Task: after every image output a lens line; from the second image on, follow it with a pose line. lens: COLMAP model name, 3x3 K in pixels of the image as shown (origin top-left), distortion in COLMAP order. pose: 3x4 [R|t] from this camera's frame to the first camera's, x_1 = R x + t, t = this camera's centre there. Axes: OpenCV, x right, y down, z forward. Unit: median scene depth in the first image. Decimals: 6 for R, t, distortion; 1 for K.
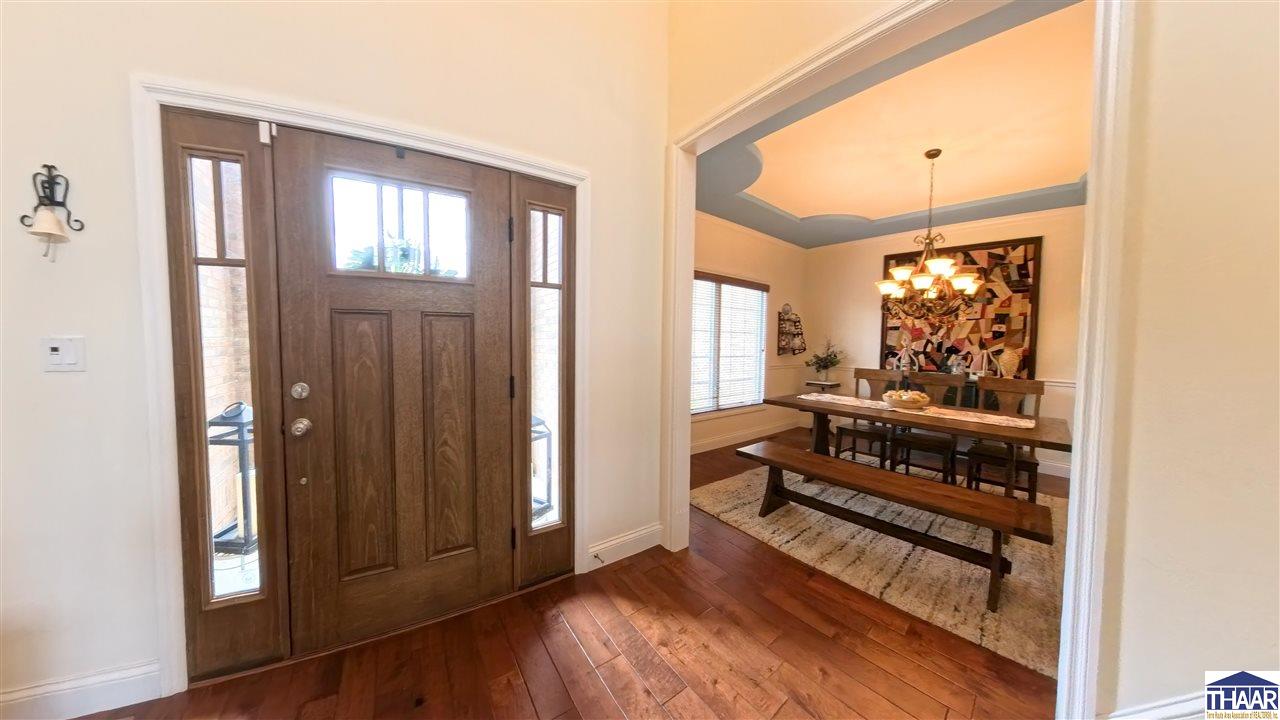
lens RADIAL K [[392.6, 0, 641.6], [0, 392.6, 325.9], [0, 0, 1]] dist [-0.000278, -0.000023]
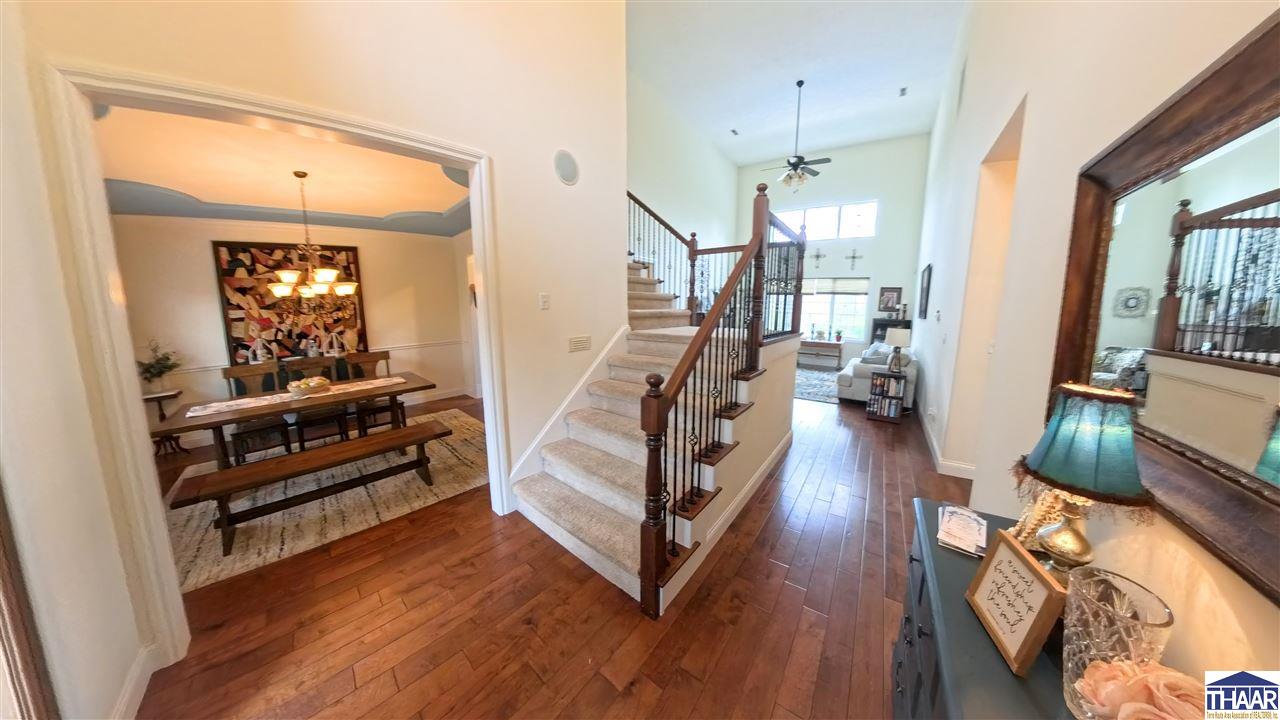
lens RADIAL K [[443.7, 0, 640.0], [0, 443.7, 360.0], [0, 0, 1]] dist [-0.039774, -0.000011]
pose [[-0.094018, -0.199622, 0.975352, -0.627142], [-0.008037, 0.979812, 0.199760, -0.144943], [-0.995538, 0.010942, -0.093724, 0.142414]]
